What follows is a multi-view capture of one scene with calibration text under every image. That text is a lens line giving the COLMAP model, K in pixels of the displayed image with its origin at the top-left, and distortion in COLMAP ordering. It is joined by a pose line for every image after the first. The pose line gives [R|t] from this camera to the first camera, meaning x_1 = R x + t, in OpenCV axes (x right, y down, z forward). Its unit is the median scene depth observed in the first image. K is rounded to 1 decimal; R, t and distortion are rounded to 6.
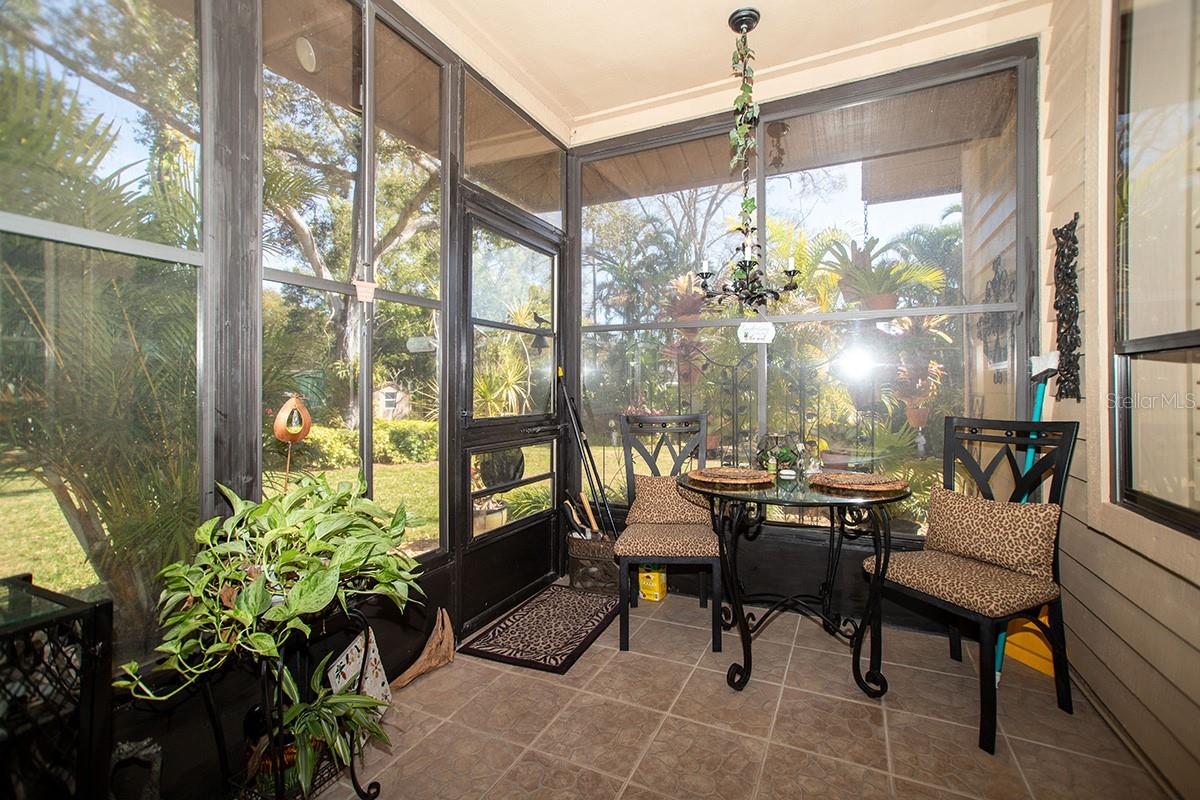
lens RADIAL K [[509.6, 0, 615.8], [0, 509.6, 393.7], [0, 0, 1]] dist [-0.041464, 0.028531]
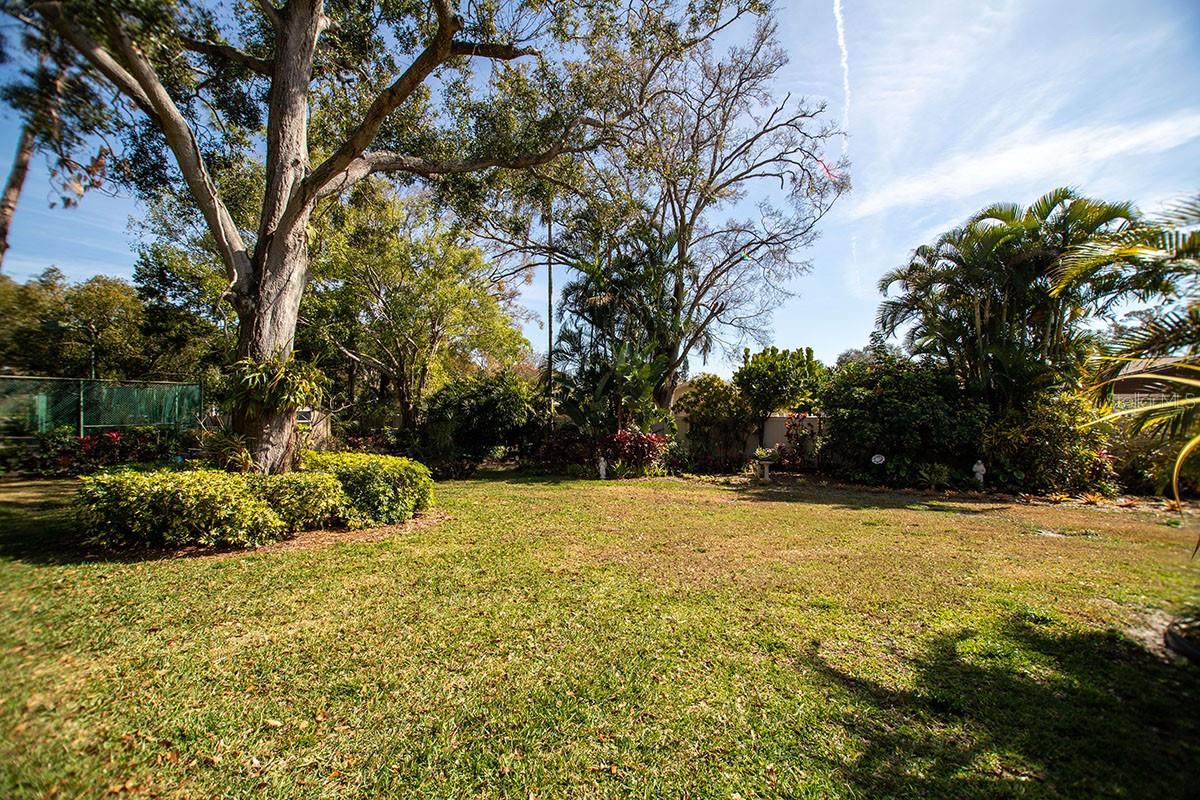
lens RADIAL K [[495.2, 0, 597.7], [0, 495.2, 407.8], [0, 0, 1]] dist [-0.038224, 0.026367]
pose [[0.984992, 0.004297, 0.172548, -0.234918], [-0.001915, 0.999901, -0.013967, 0.001835], [-0.172590, 0.013427, 0.984902, 0.352865]]
